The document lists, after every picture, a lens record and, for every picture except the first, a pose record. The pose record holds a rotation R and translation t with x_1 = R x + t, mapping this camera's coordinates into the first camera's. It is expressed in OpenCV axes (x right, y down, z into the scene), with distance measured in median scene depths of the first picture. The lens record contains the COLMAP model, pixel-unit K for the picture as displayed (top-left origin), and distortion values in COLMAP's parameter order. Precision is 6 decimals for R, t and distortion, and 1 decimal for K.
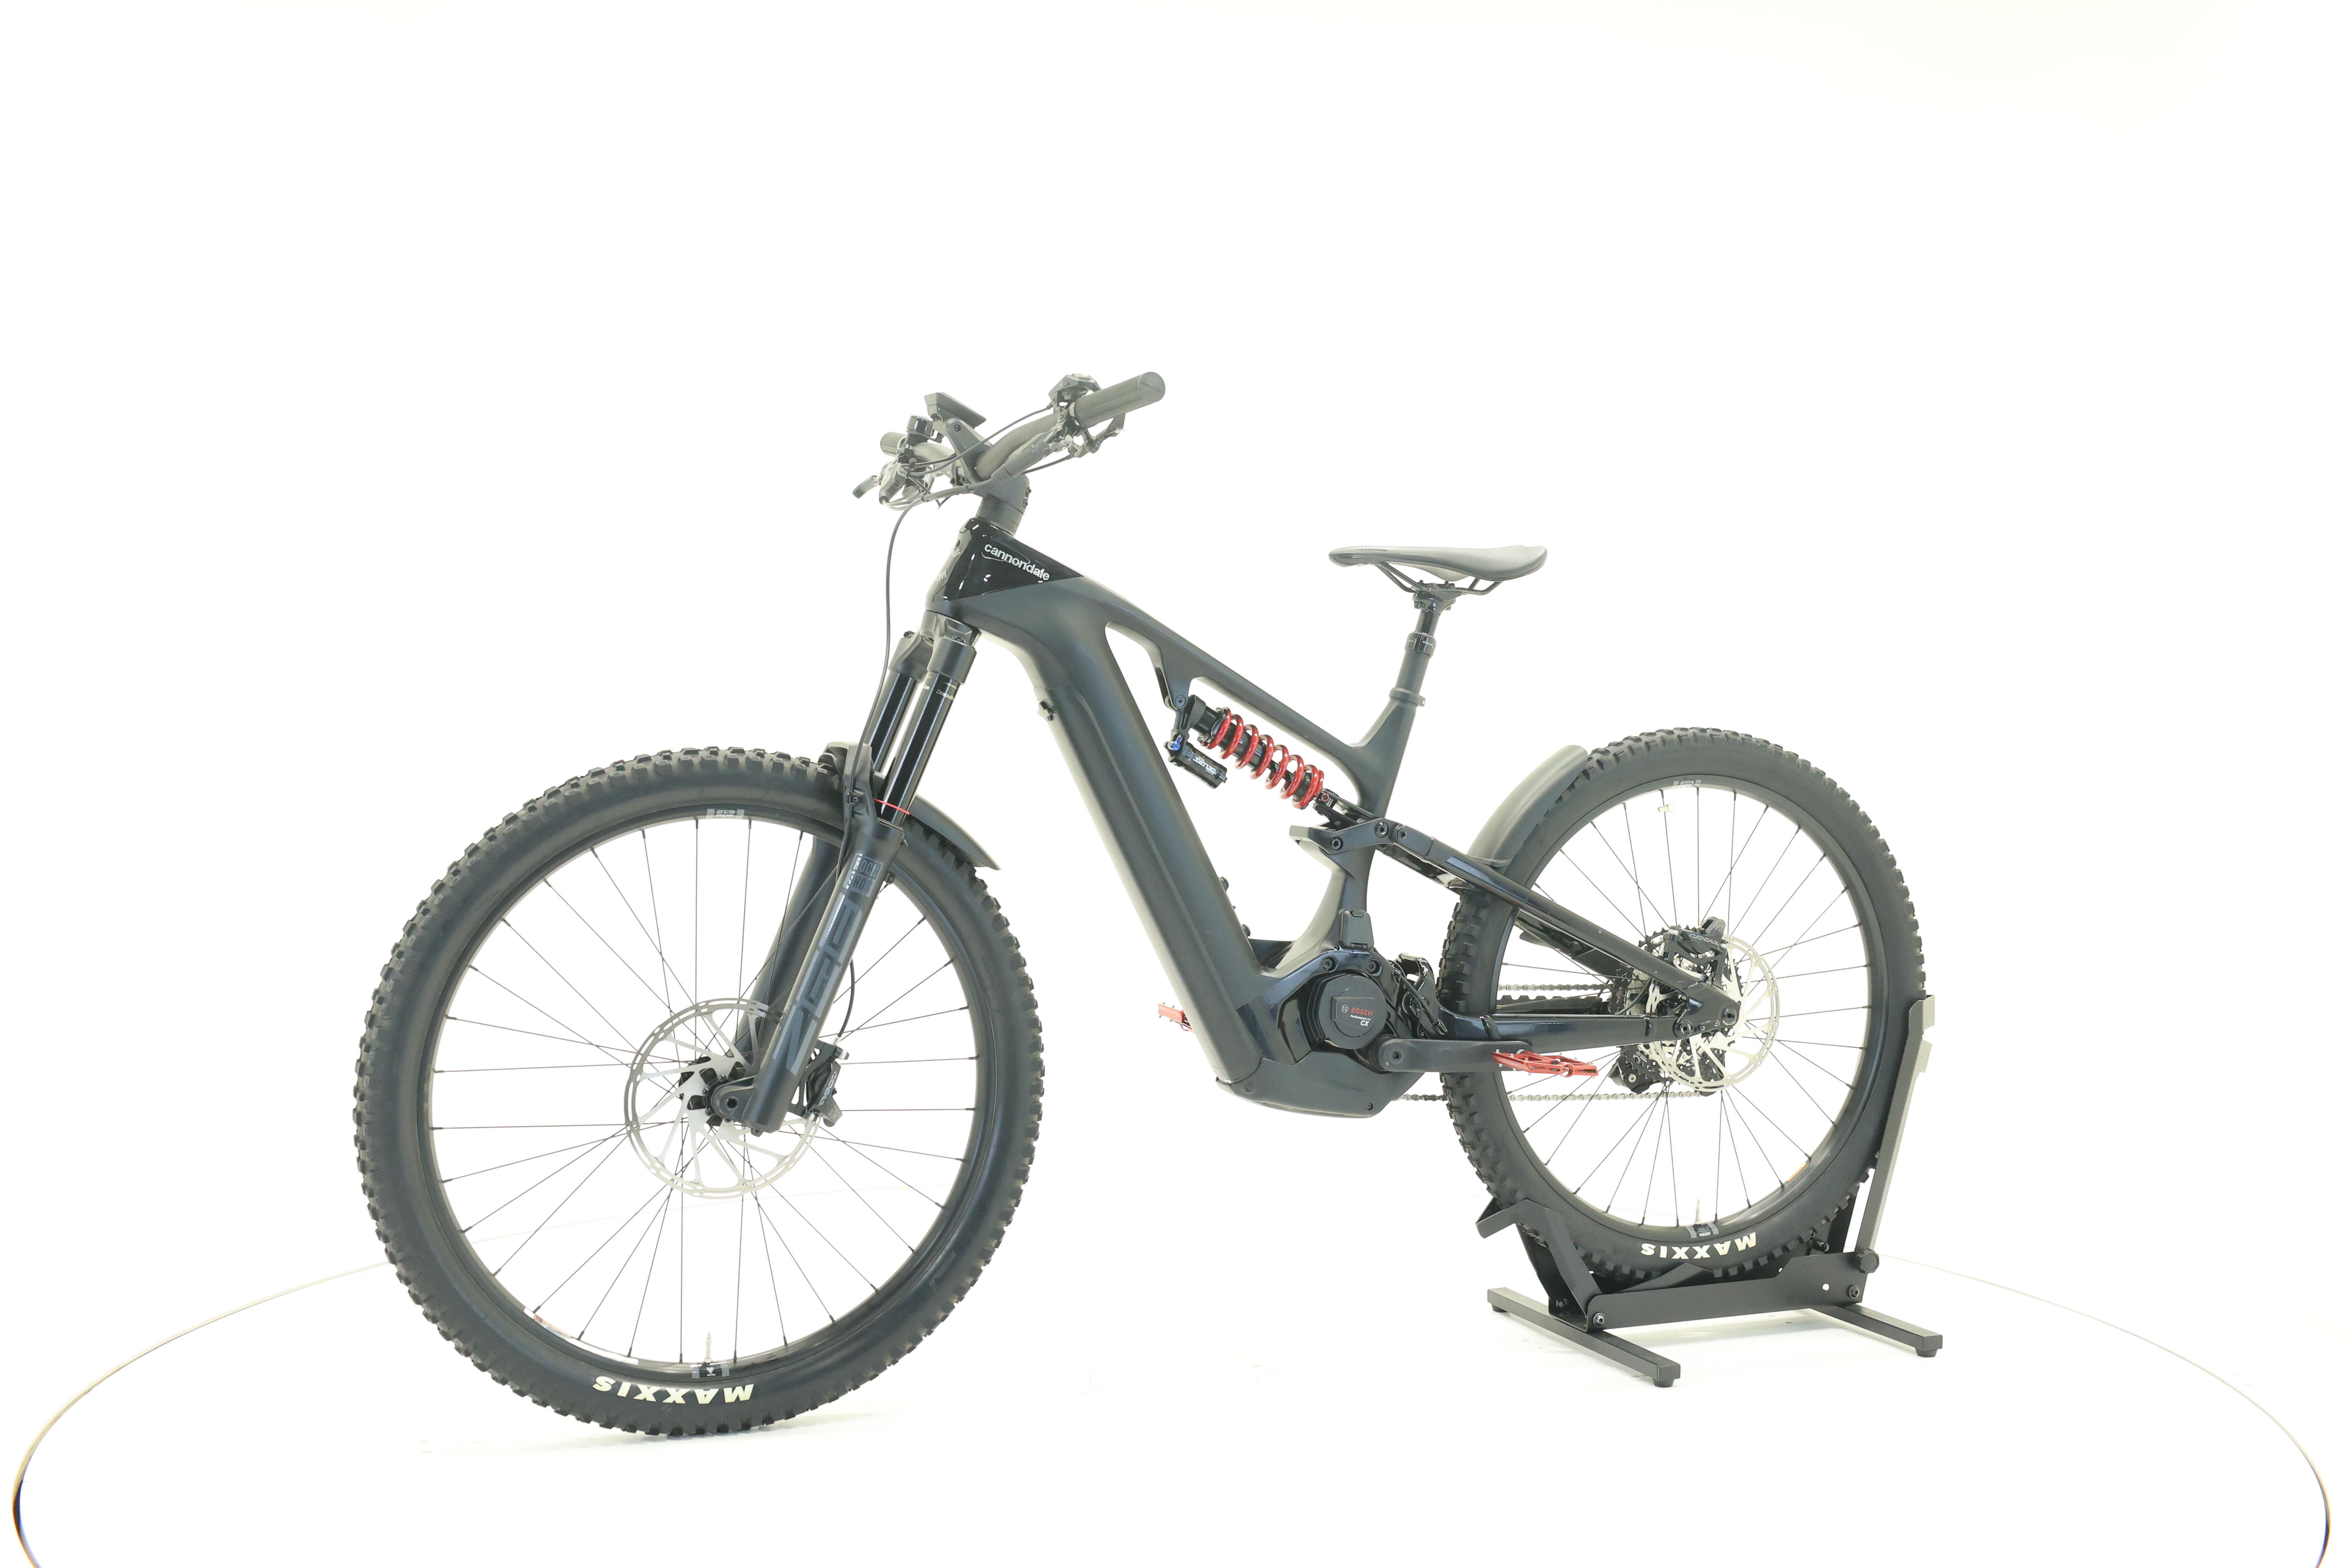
lens RADIAL K [[2500.8, 0, 1190.8], [0, 2500.8, 791.9], [0, 0, 1]] dist [0.006309, 0.000000]
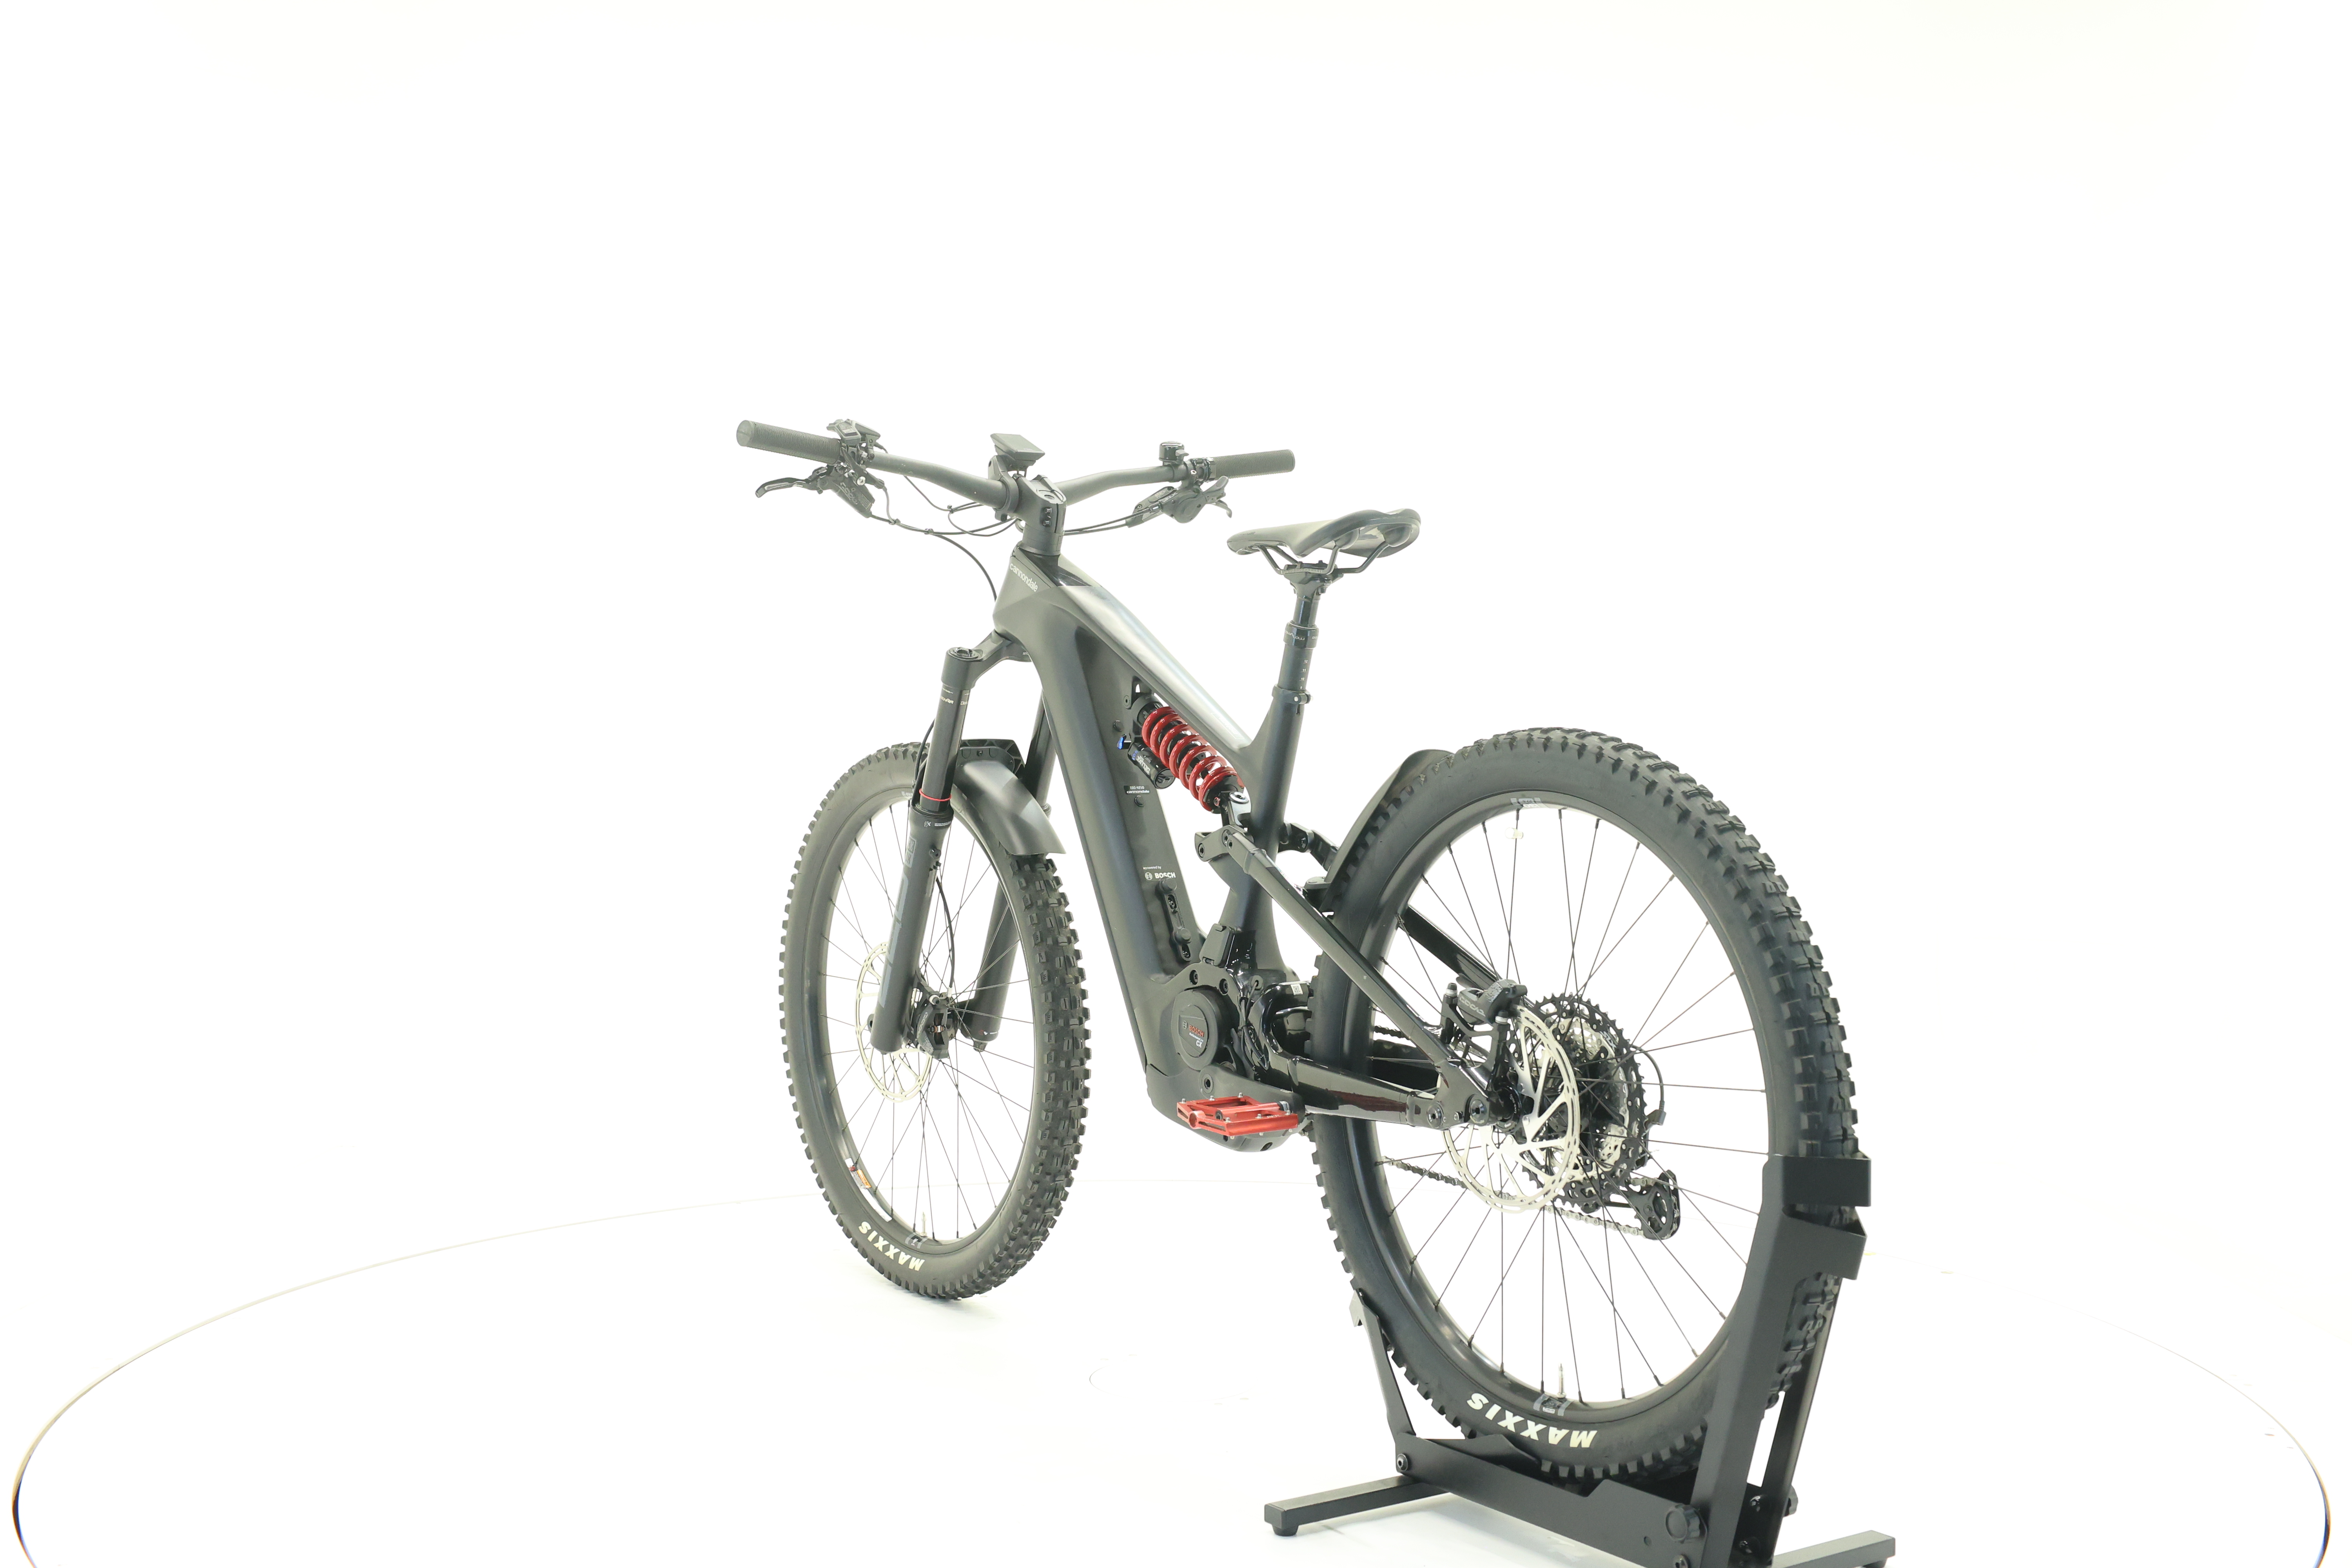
lens RADIAL K [[2500.8, 0, 1178.4], [0, 2500.8, 775.5], [0, 0, 1]] dist [0.006309, 0.000000]
pose [[0.218810, 0.015130, -0.975650, 0.960043], [-0.031392, 0.999471, 0.008459, -0.015103], [0.975262, 0.028777, 0.219169, 0.771208]]
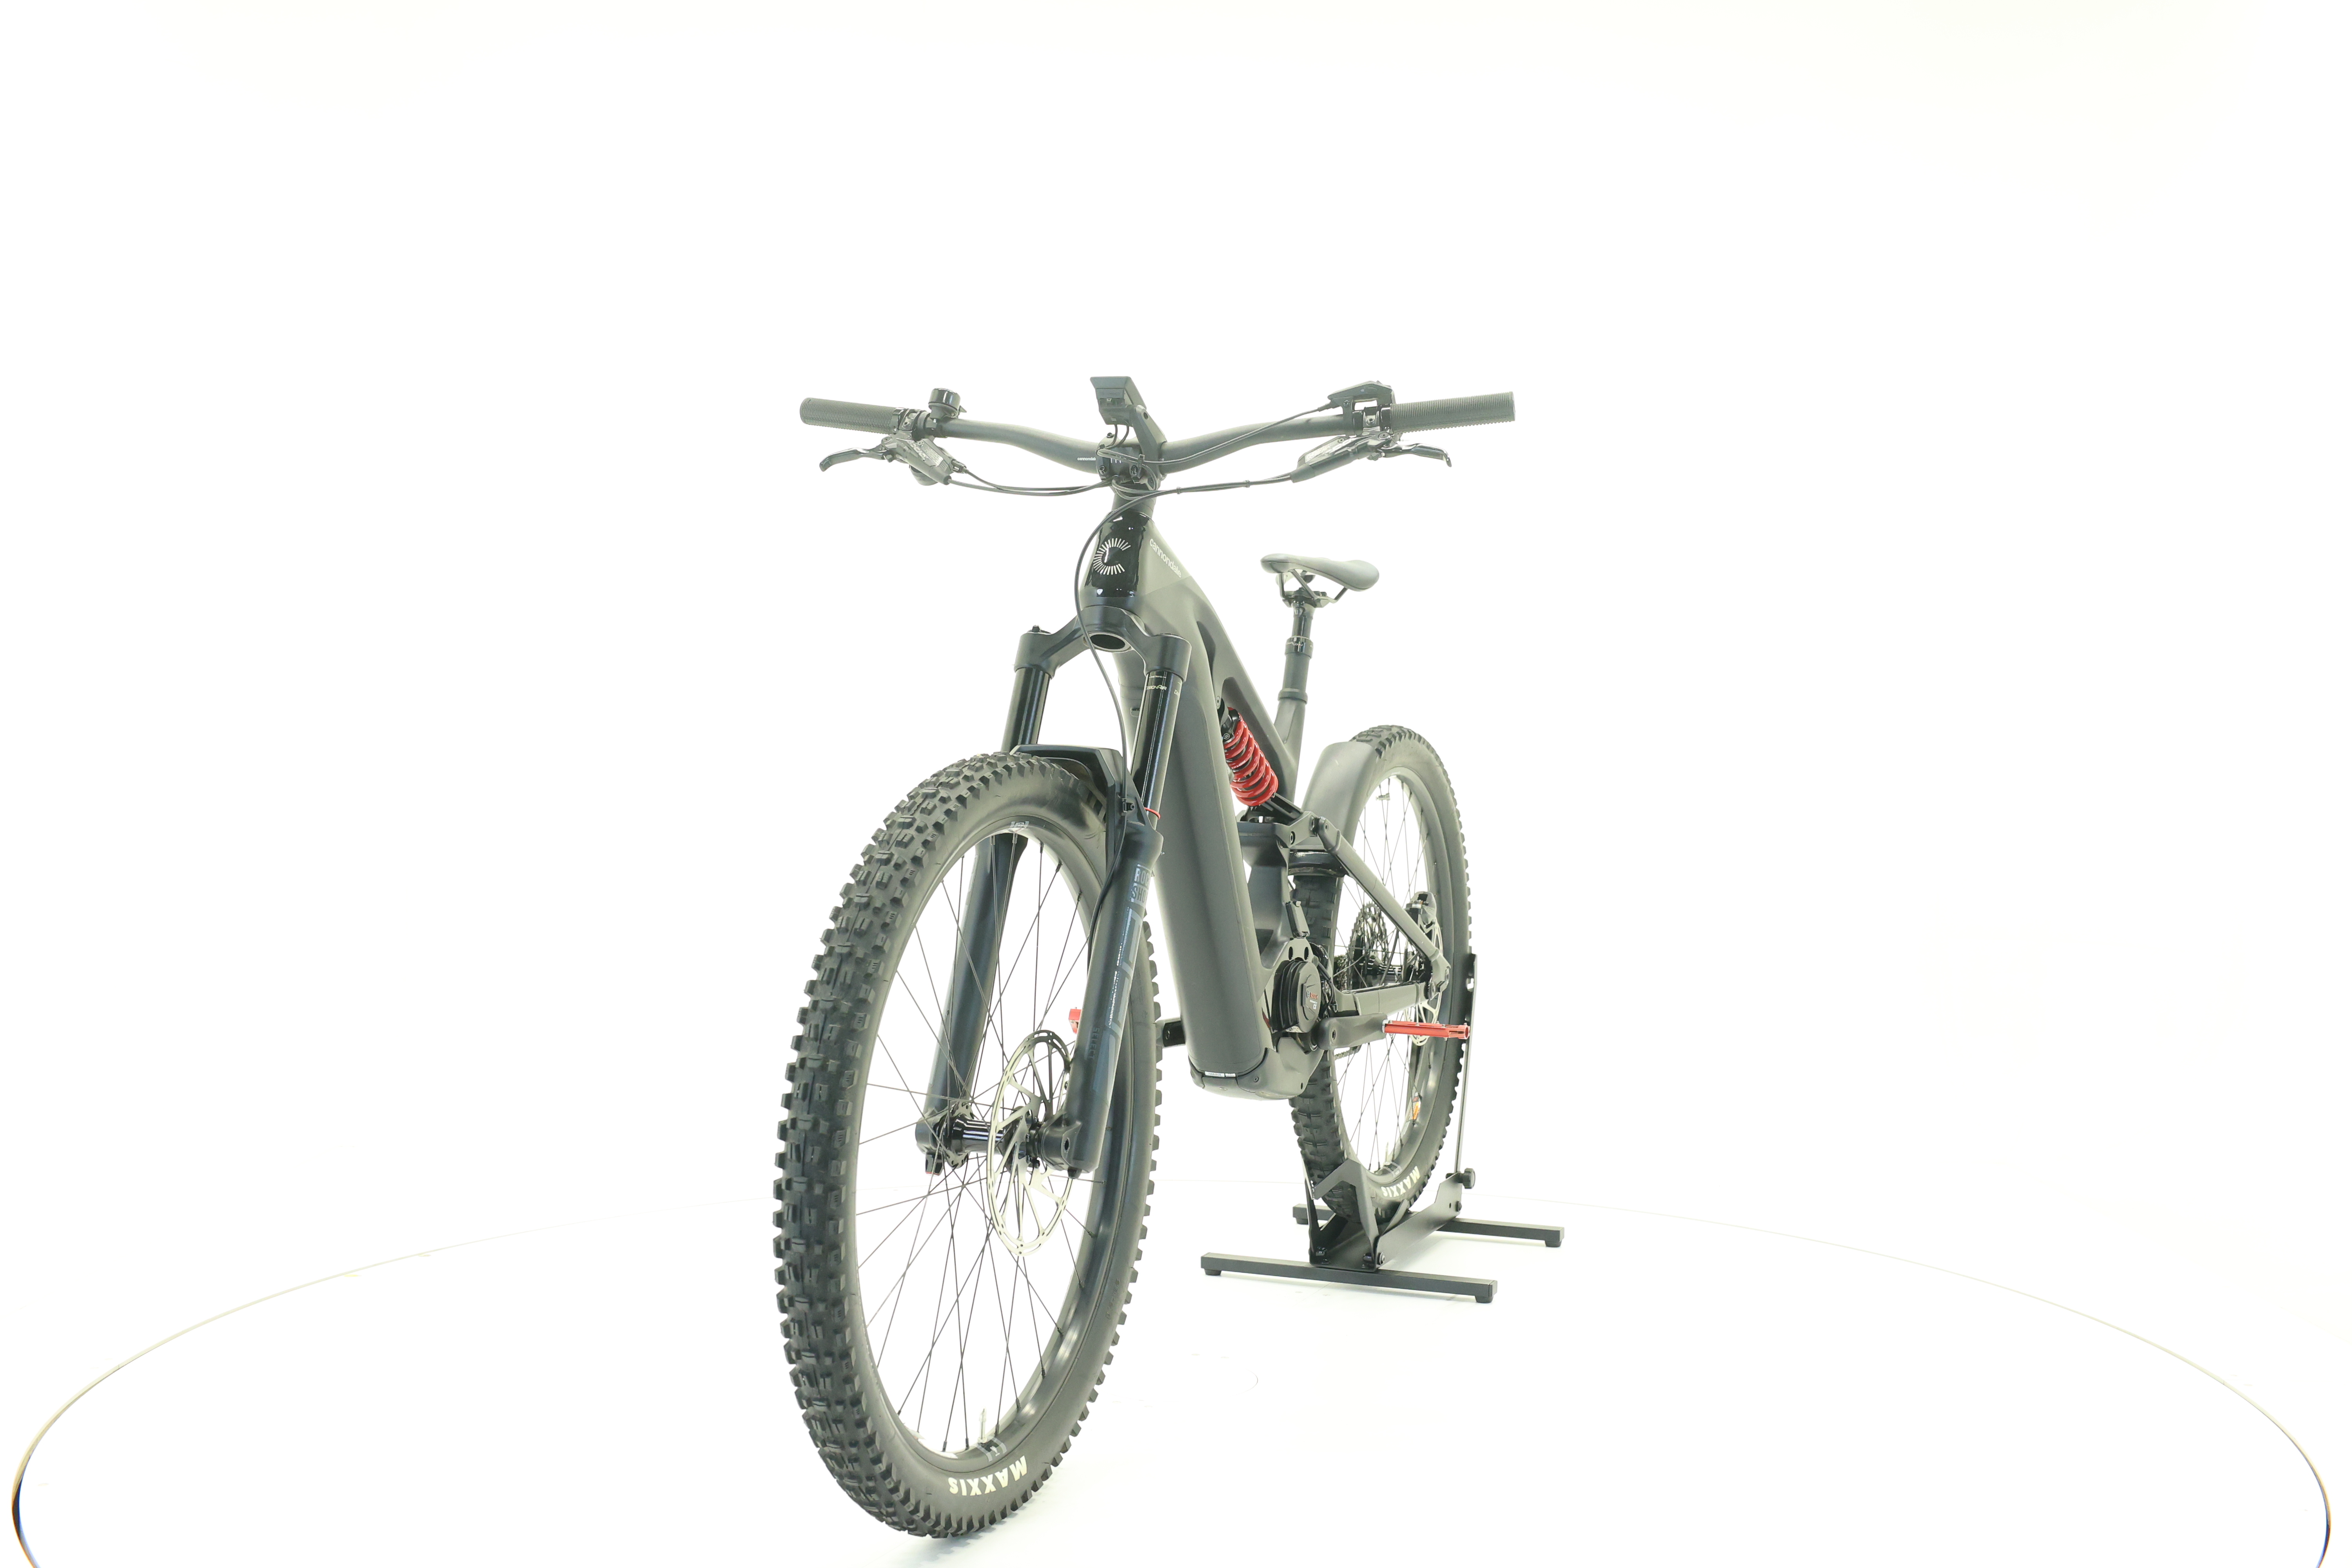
lens RADIAL K [[2500.8, 0, 1163.8], [0, 2500.8, 771.2], [0, 0, 1]] dist [0.006309, 0.000000]
pose [[0.704005, -0.016959, 0.709992, -0.710253], [0.015673, 0.999842, 0.008341, -0.016407], [-0.710022, 0.005256, 0.704160, 0.296284]]
